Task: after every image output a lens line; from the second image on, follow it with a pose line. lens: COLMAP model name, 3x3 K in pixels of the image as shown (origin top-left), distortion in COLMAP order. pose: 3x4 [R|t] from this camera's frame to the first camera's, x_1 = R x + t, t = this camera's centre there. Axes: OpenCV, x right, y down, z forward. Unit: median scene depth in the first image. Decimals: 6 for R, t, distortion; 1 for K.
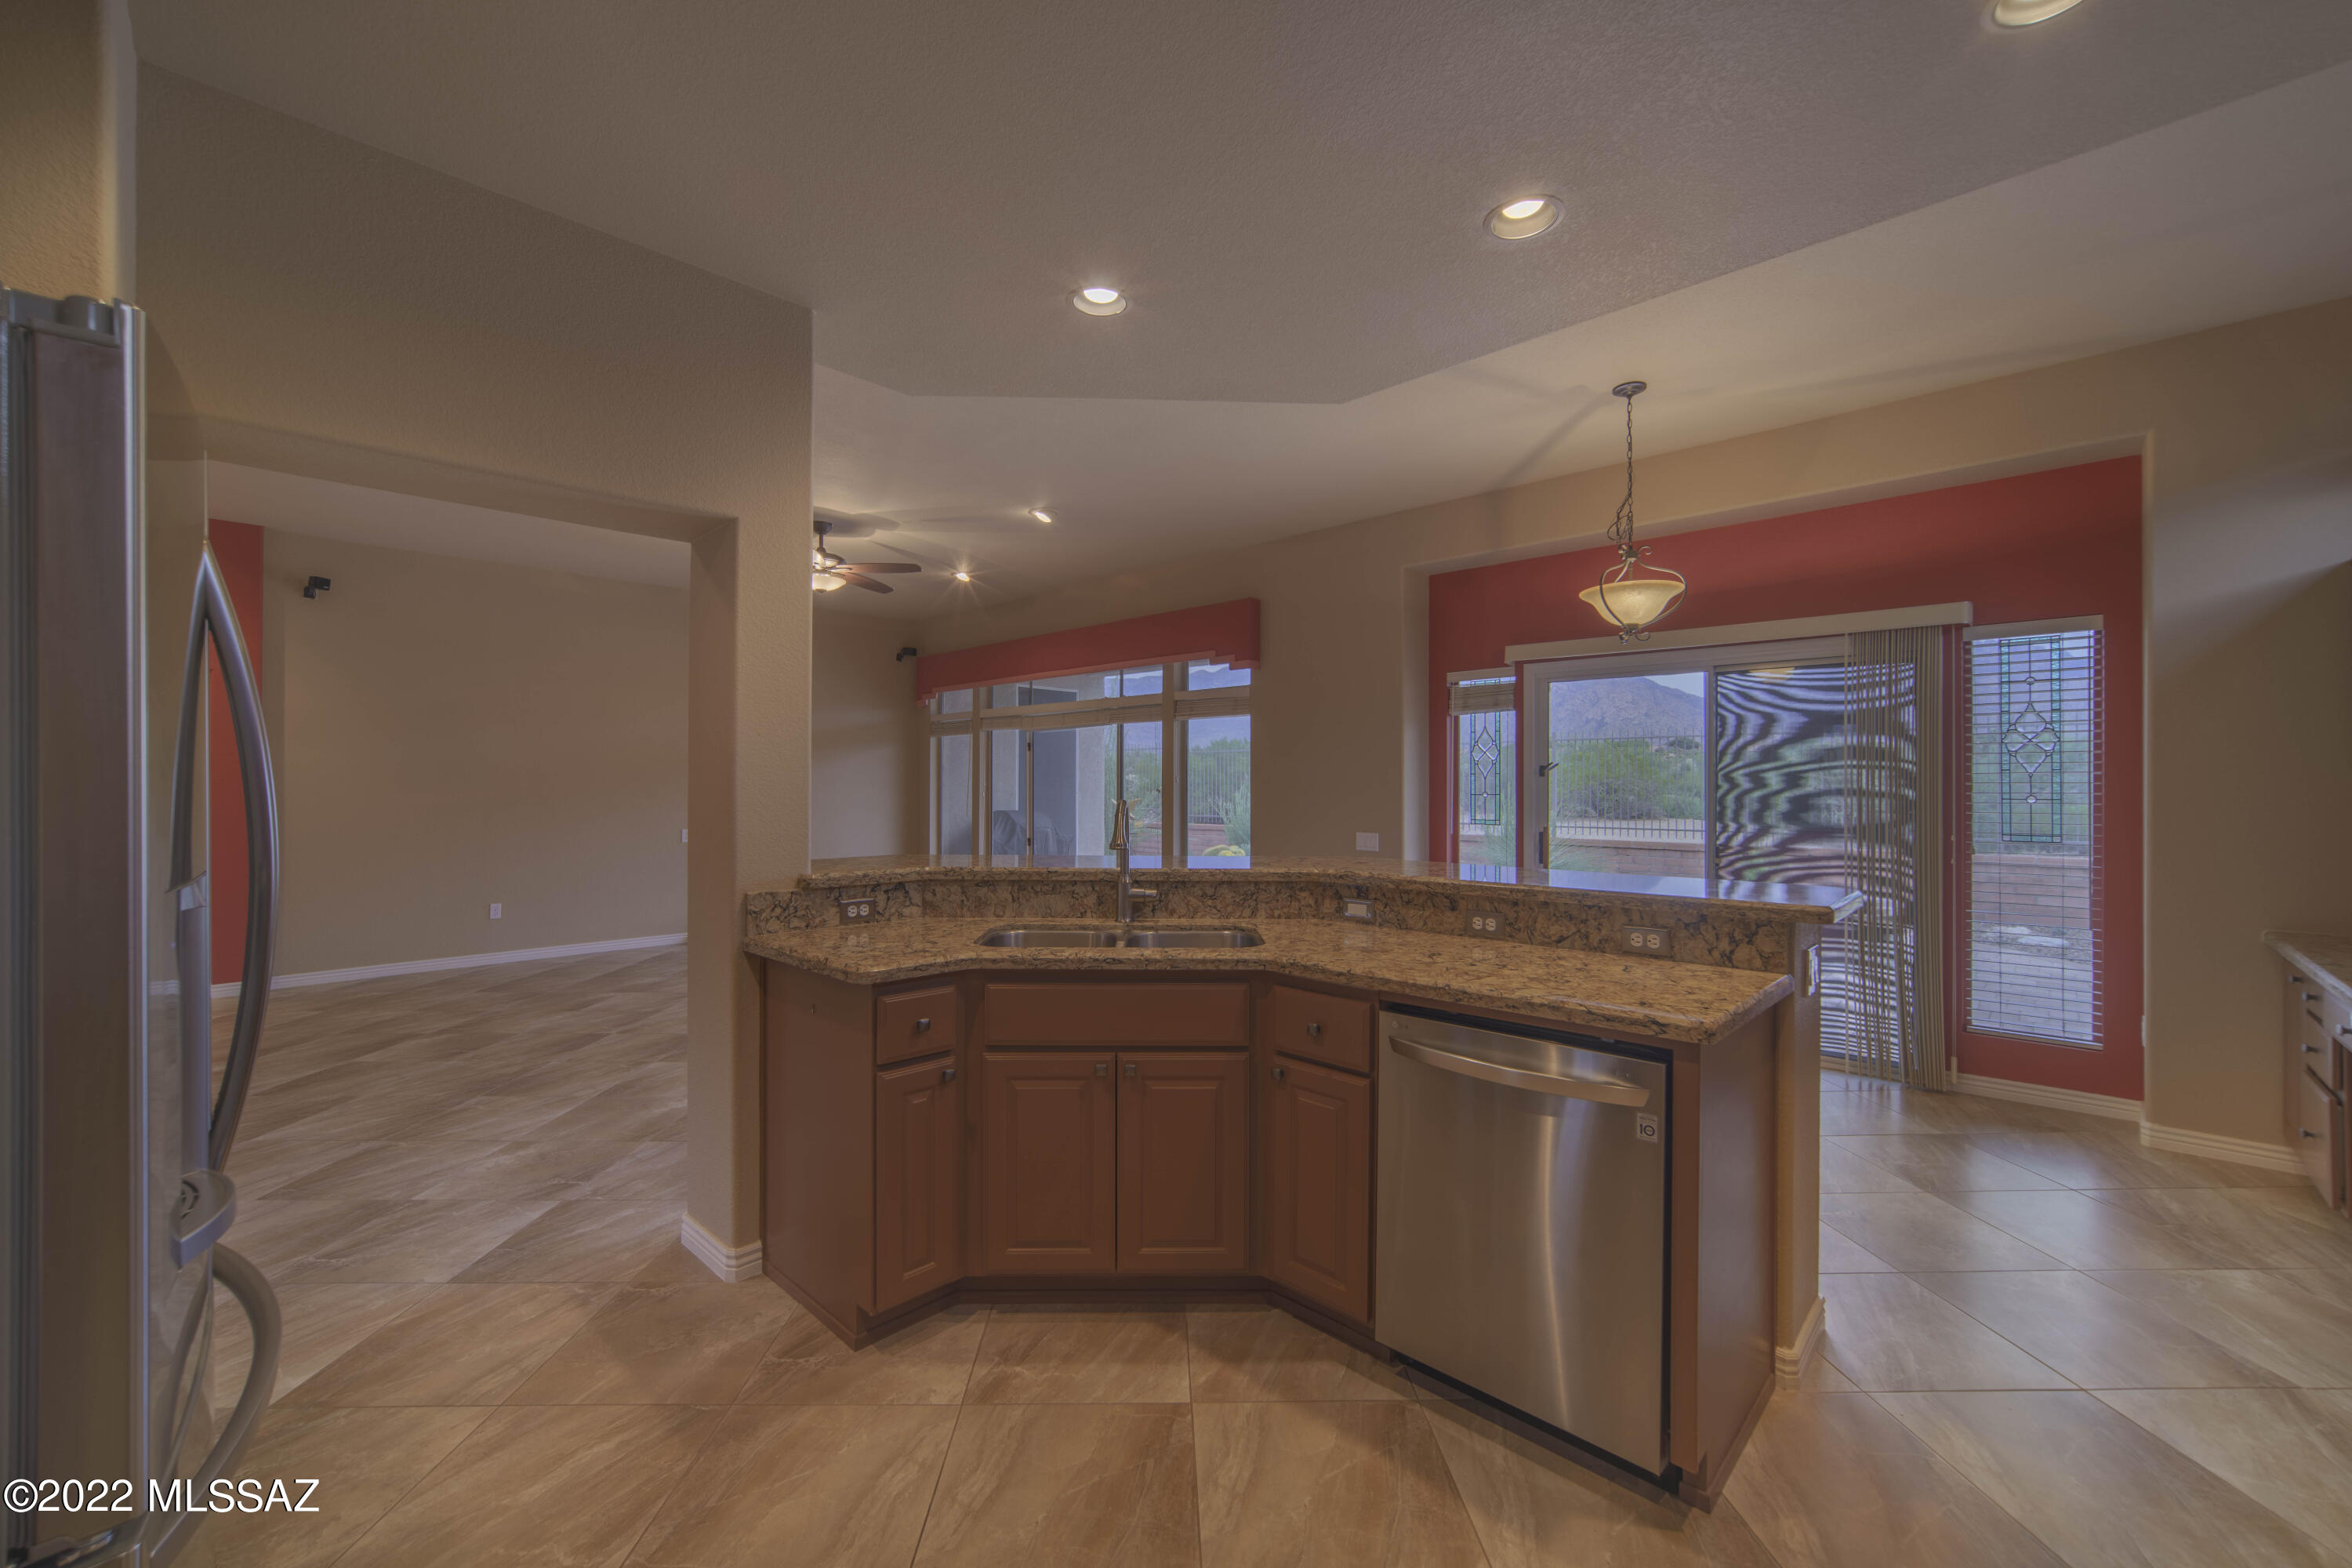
lens RADIAL K [[924.8, 0, 1170.1], [0, 924.8, 780.5], [0, 0, 1]] dist [-0.021767, 0.009782]
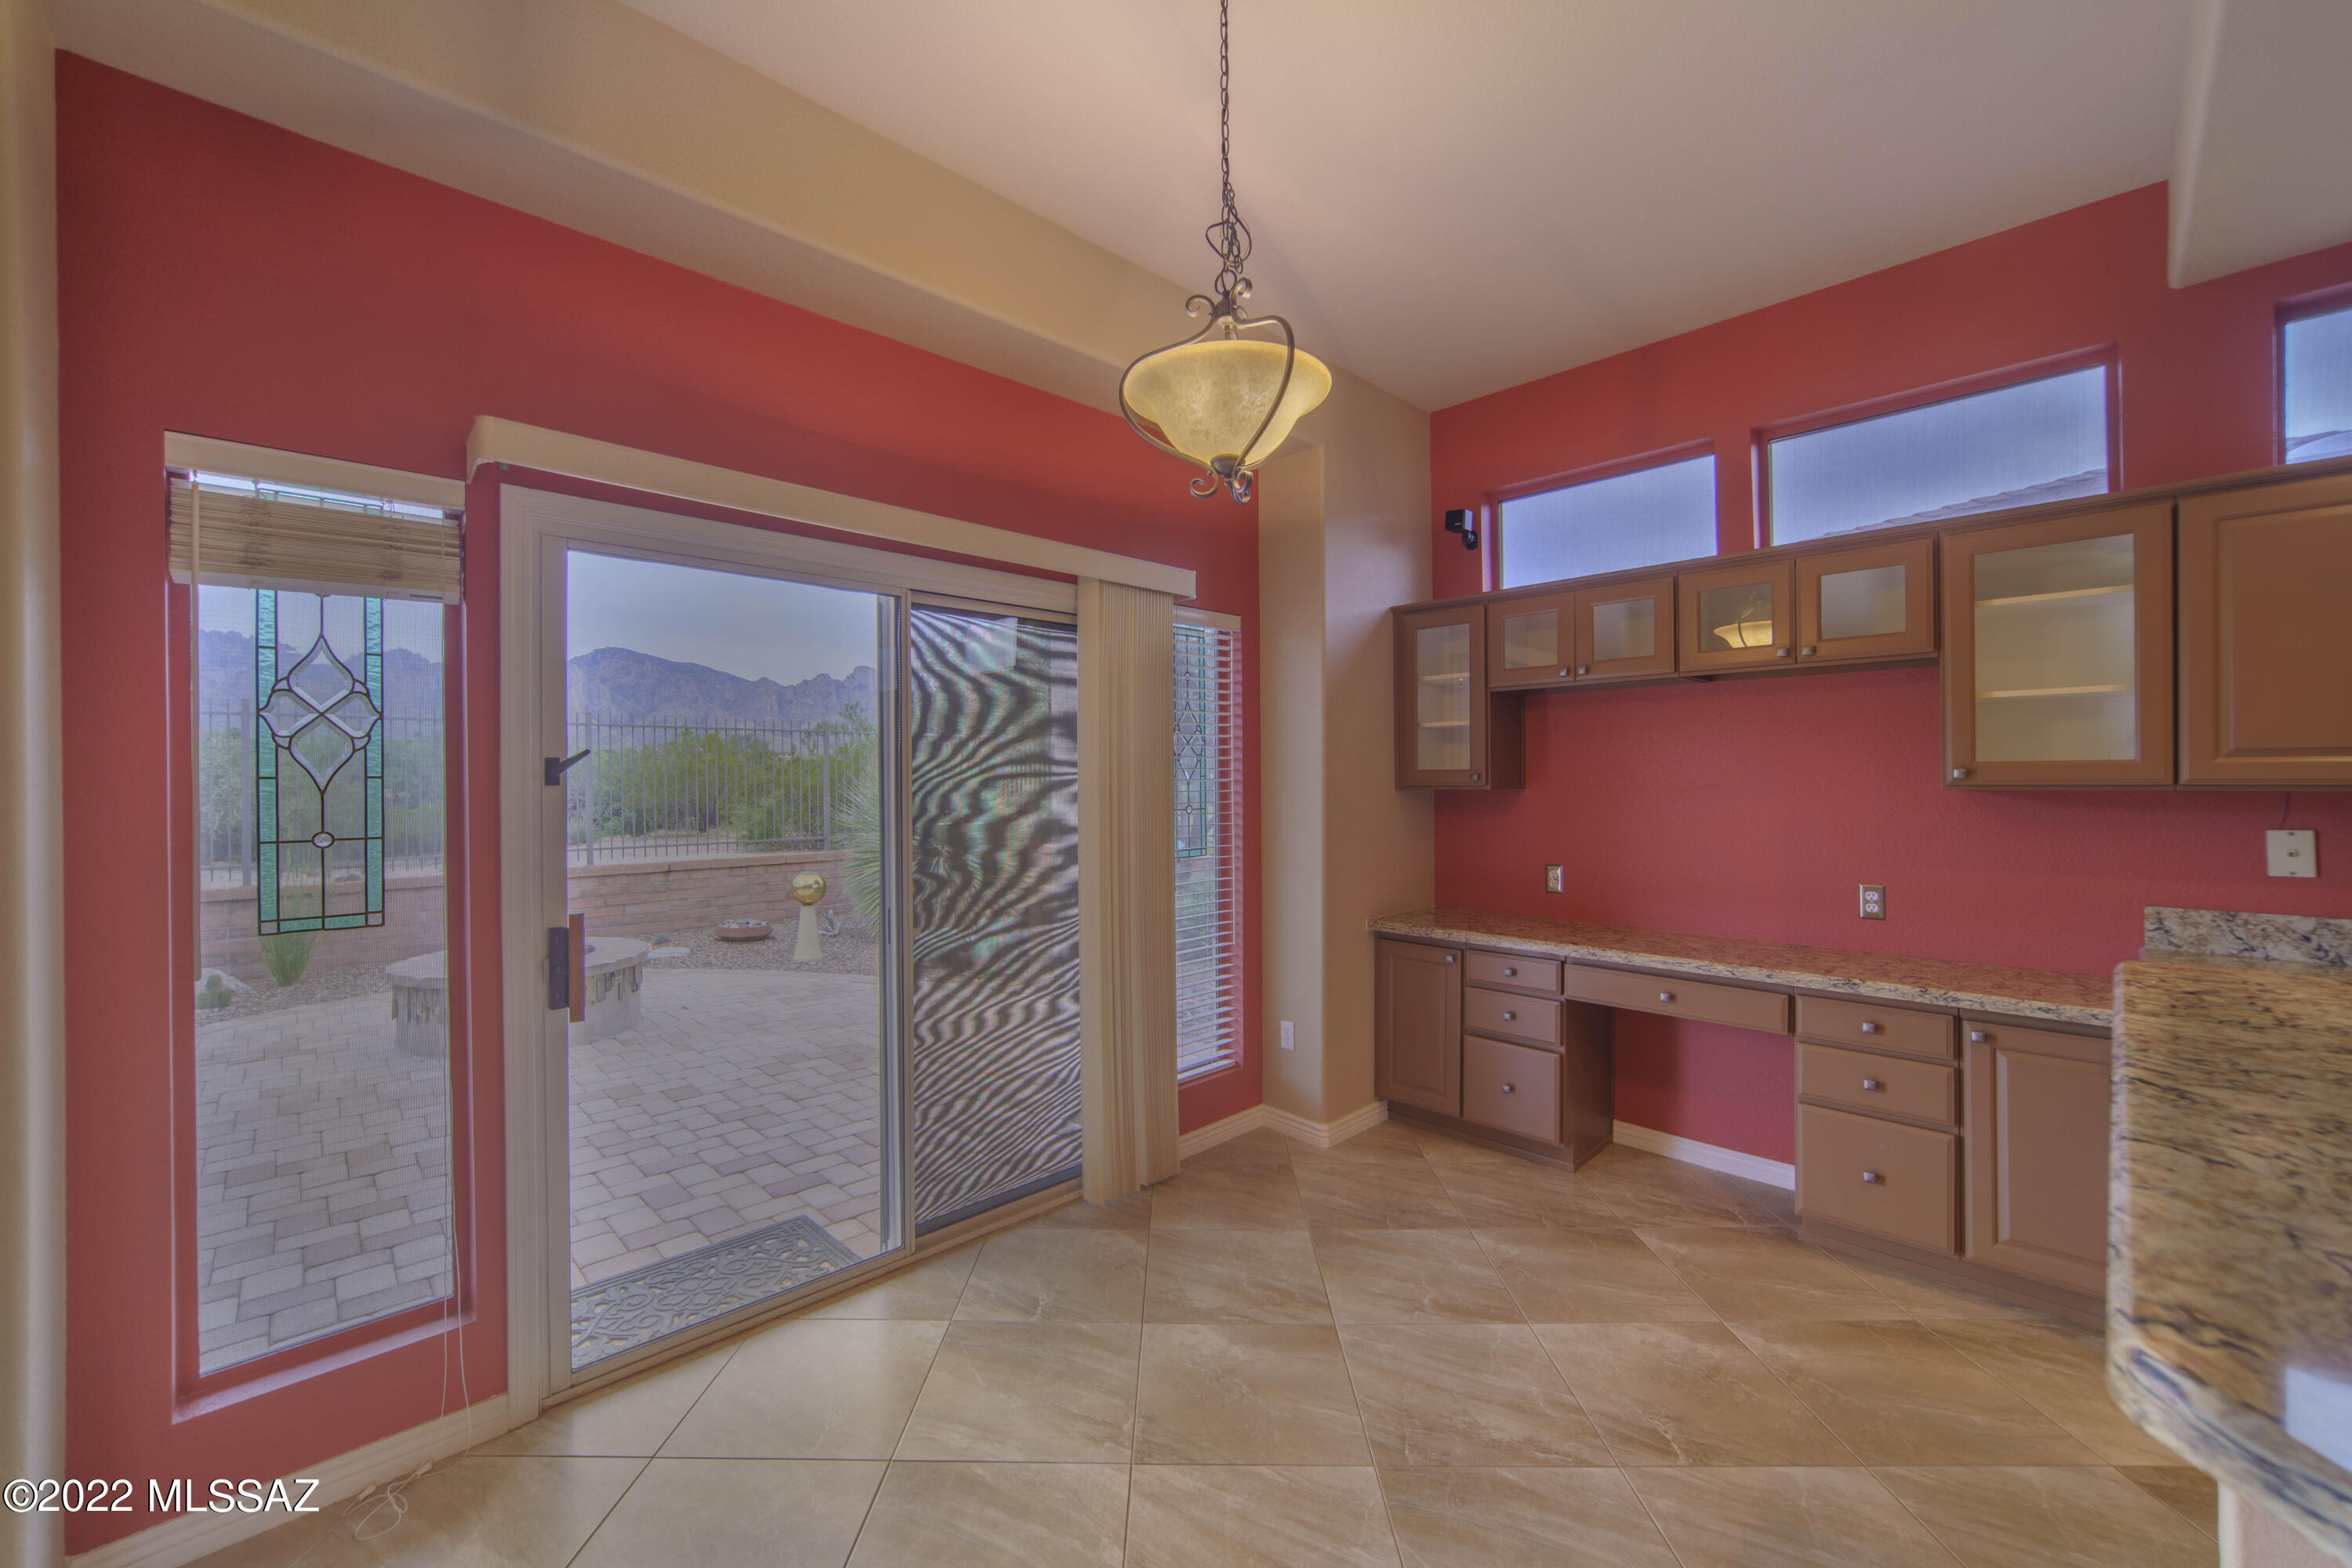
lens RADIAL K [[924.8, 0, 1170.1], [0, 924.8, 780.5], [0, 0, 1]] dist [-0.021767, 0.009782]
pose [[0.034047, -0.000853, 0.999420, 0.031576], [0.000195, 1.000000, 0.000847, -0.008946], [-0.999420, 0.000166, 0.034048, 1.012934]]
